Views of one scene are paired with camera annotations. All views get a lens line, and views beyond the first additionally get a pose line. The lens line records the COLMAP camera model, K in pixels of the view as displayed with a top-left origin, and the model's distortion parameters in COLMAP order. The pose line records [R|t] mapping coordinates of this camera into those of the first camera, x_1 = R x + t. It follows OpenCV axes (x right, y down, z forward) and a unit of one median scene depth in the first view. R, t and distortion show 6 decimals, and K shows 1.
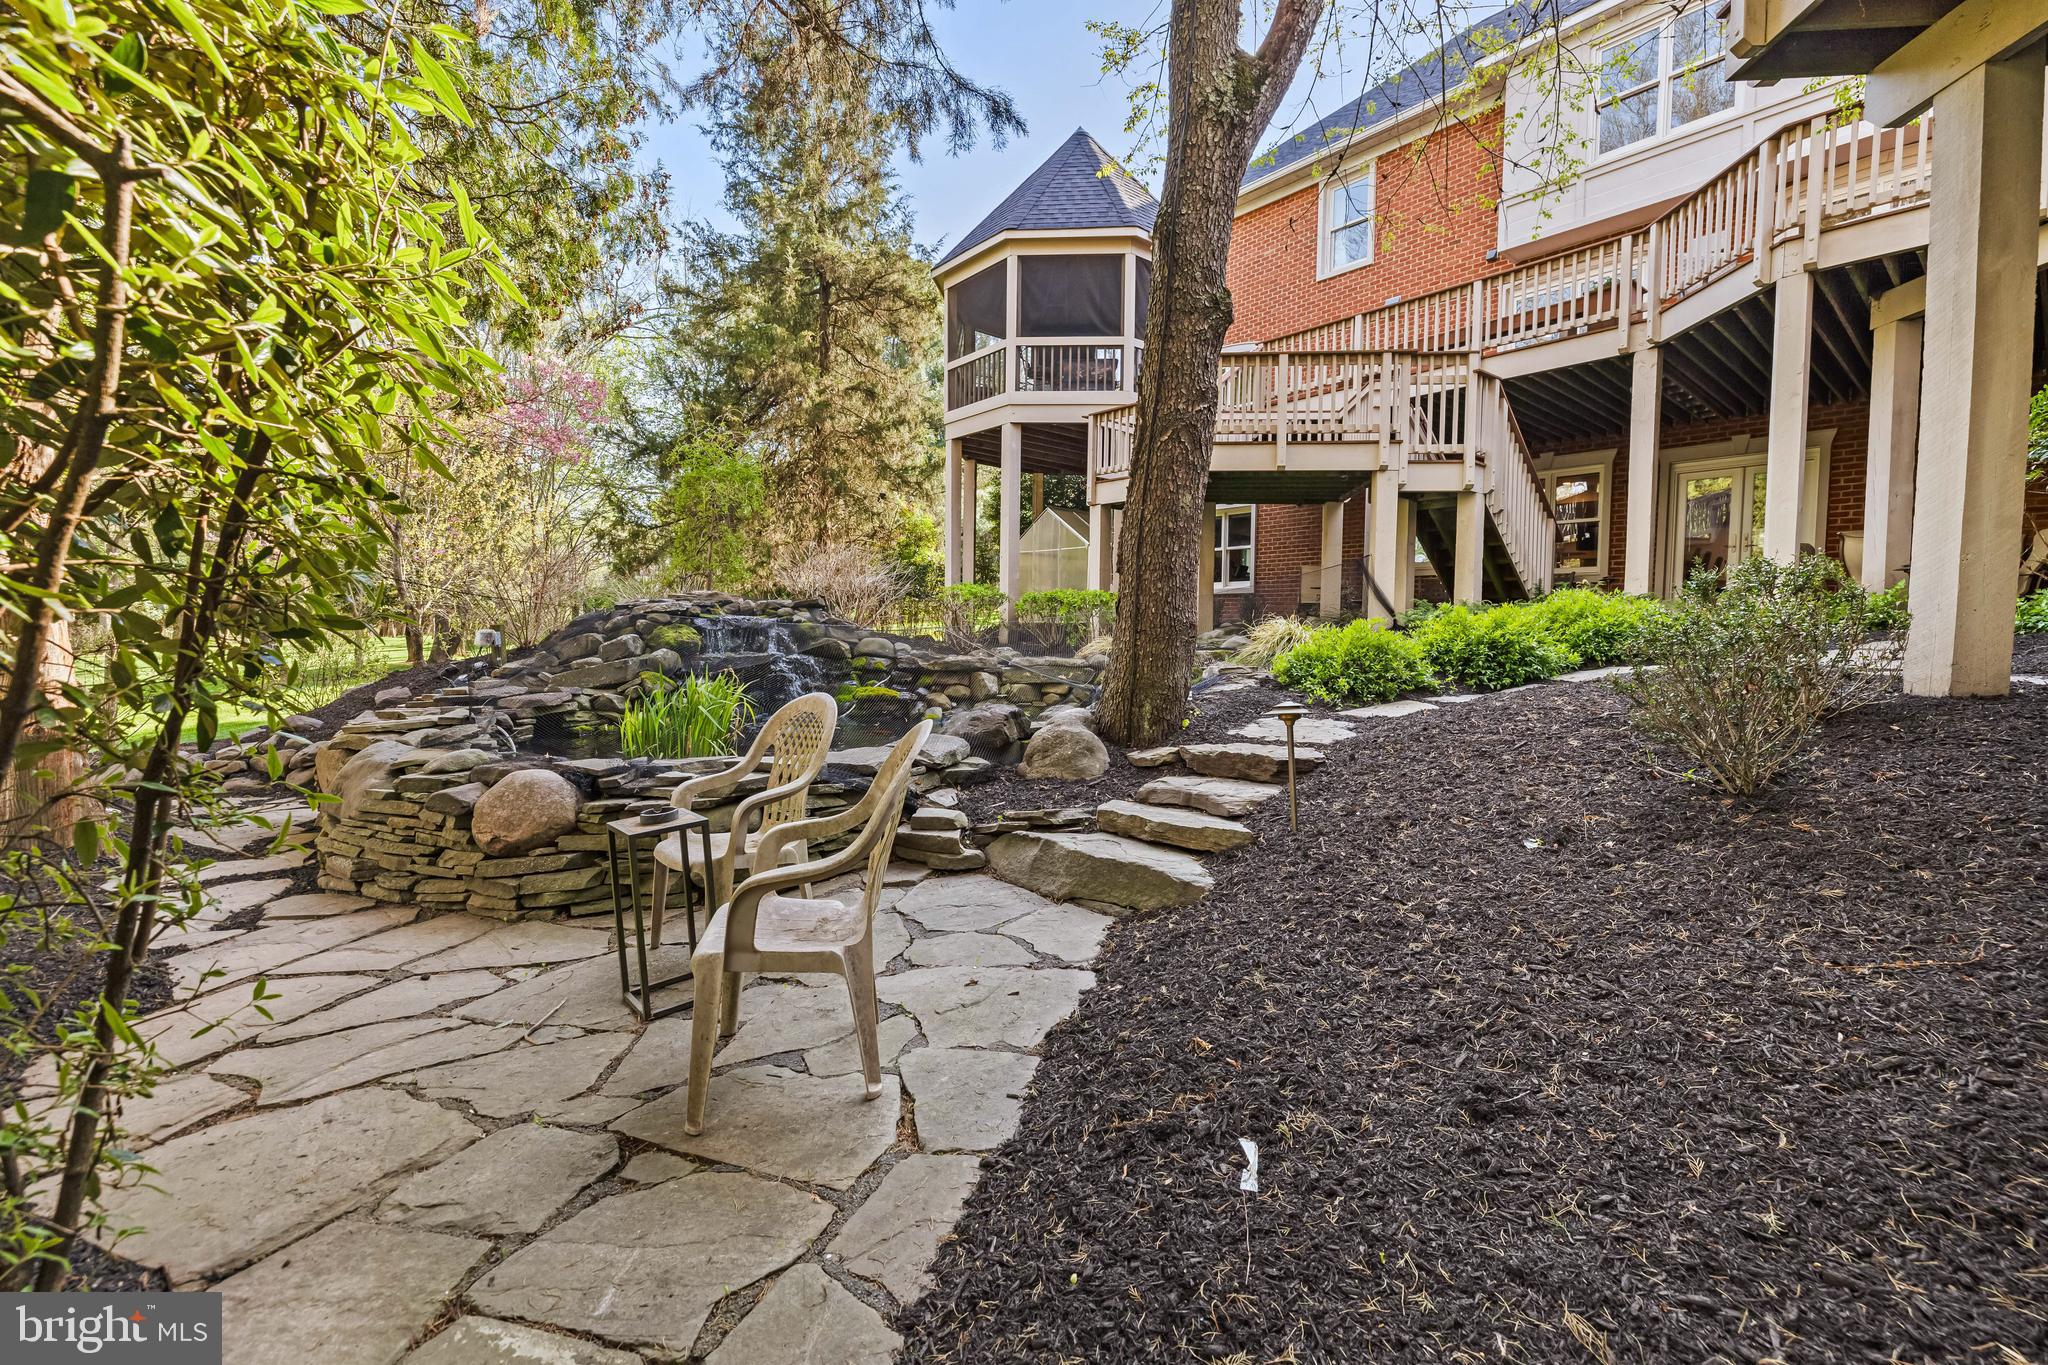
lens RADIAL K [[861.7, 0, 1017.3], [0, 861.7, 661.9], [0, 0, 1]] dist [0.002565, -0.000269]
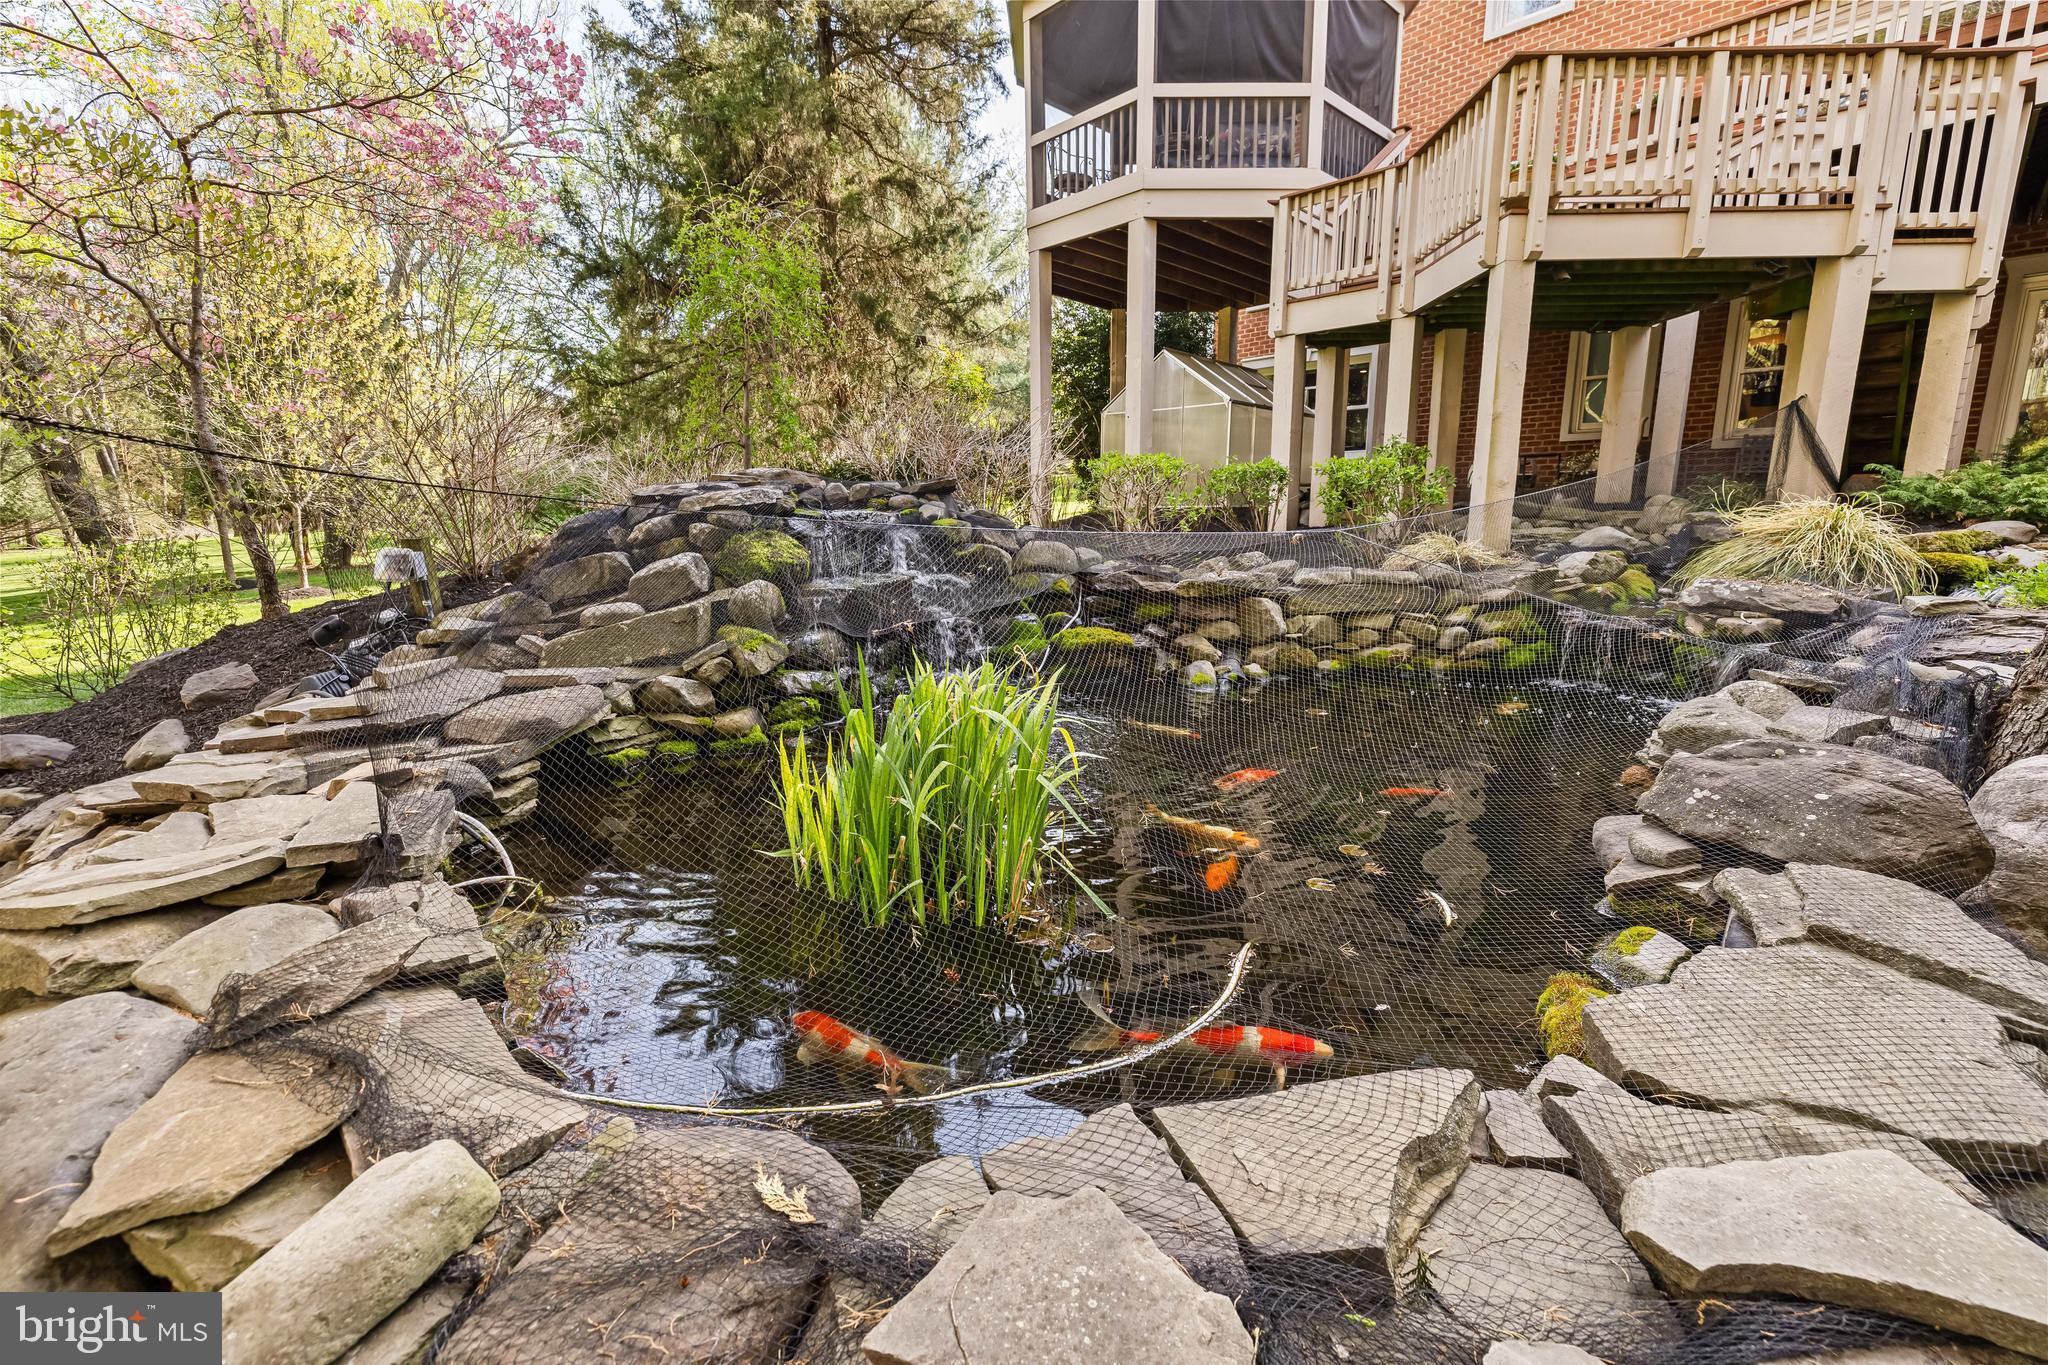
lens RADIAL K [[861.7, 0, 1017.3], [0, 861.7, 661.9], [0, 0, 1]] dist [0.002565, -0.000269]
pose [[0.997127, -0.031243, 0.069009, -0.238469], [0.021576, 0.990388, 0.136623, -0.027930], [-0.072614, -0.134742, 0.988216, 0.383343]]
